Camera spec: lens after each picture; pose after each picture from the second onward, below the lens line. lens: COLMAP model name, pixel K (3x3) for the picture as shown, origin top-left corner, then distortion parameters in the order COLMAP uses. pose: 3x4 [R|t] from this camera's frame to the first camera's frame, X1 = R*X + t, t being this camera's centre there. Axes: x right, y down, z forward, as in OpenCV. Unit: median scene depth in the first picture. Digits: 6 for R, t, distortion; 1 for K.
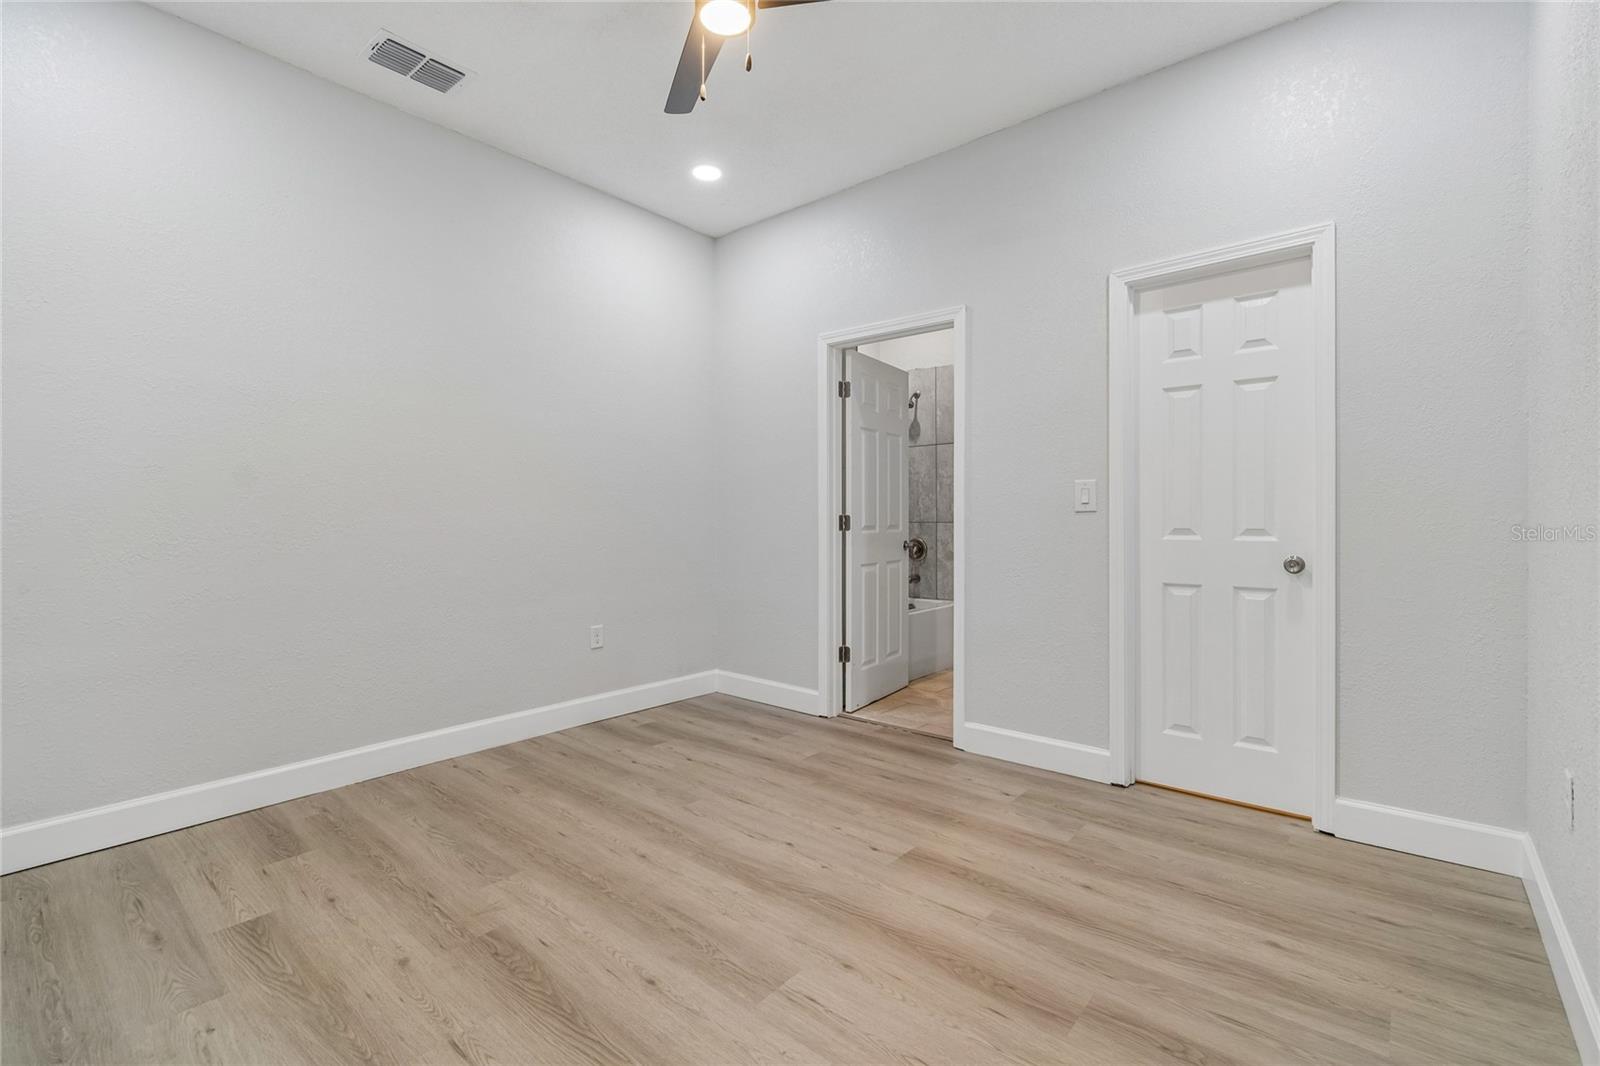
lens RADIAL K [[712.6, 0, 813.7], [0, 712.6, 522.1], [0, 0, 1]] dist [0.002660, -0.000780]
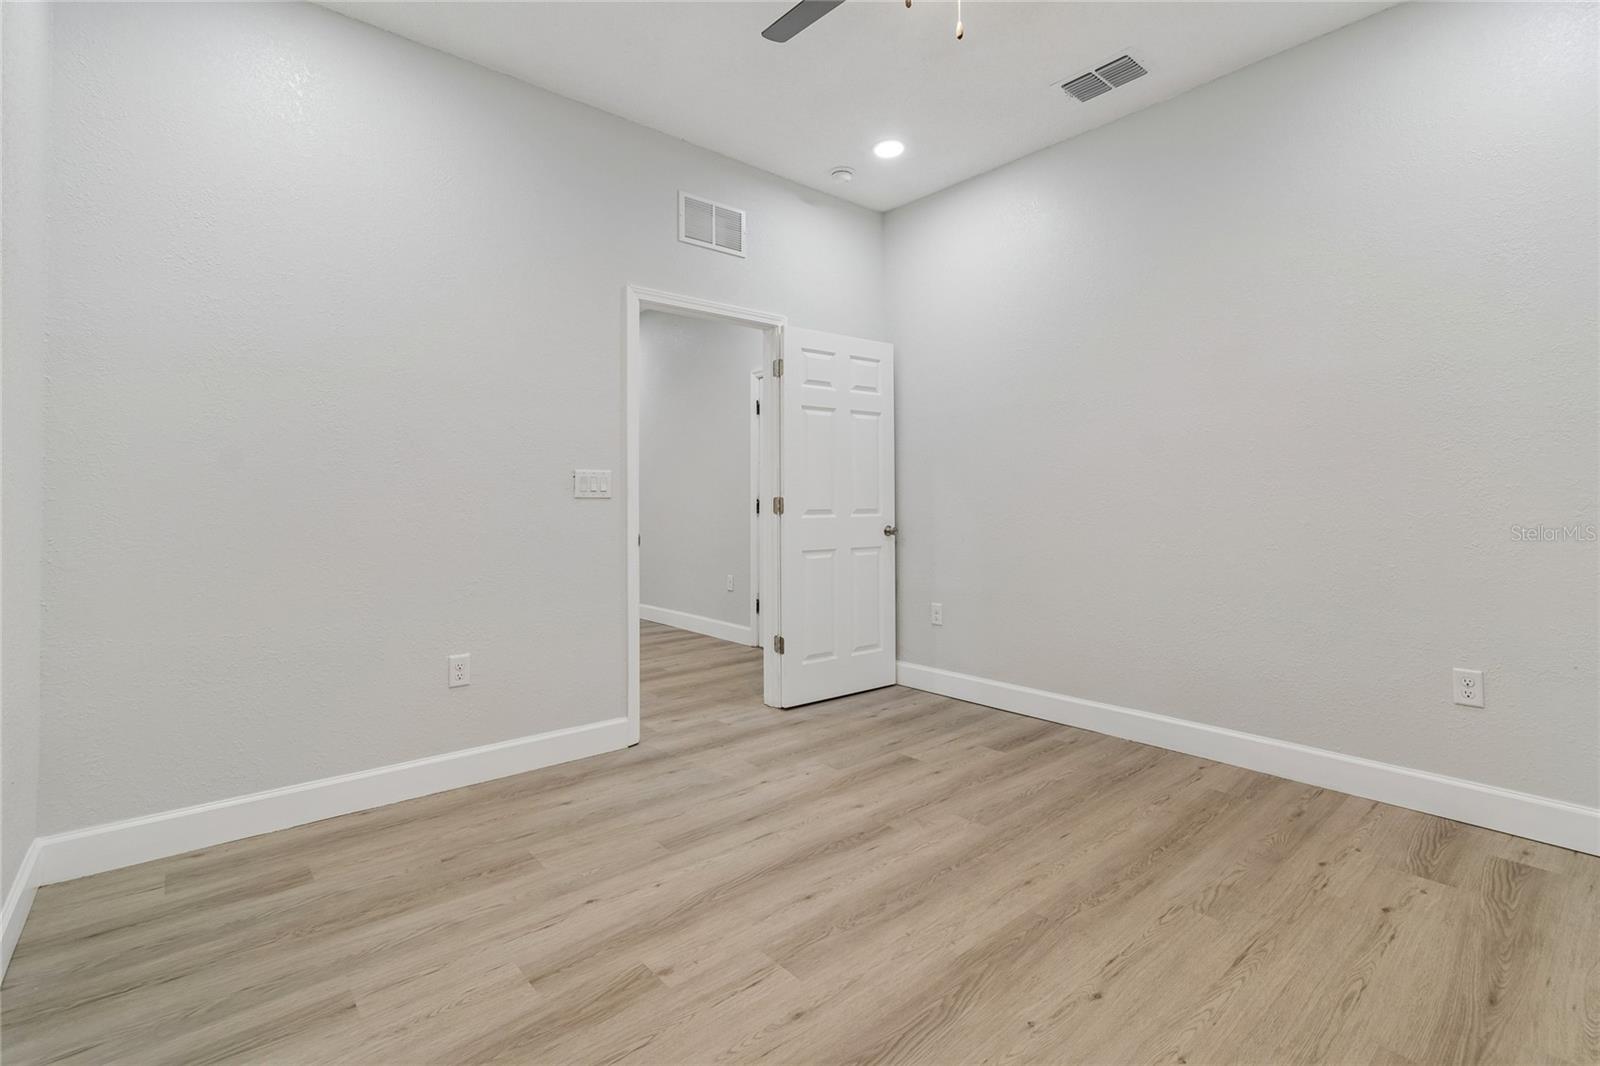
lens RADIAL K [[712.6, 0, 792.4], [0, 712.6, 502.4], [0, 0, 1]] dist [0.002660, -0.000780]
pose [[-0.172442, 0.001235, -0.985019, 0.629871], [-0.000530, 0.999999, 0.001346, -0.005299], [0.985020, 0.000754, -0.172441, 0.792948]]
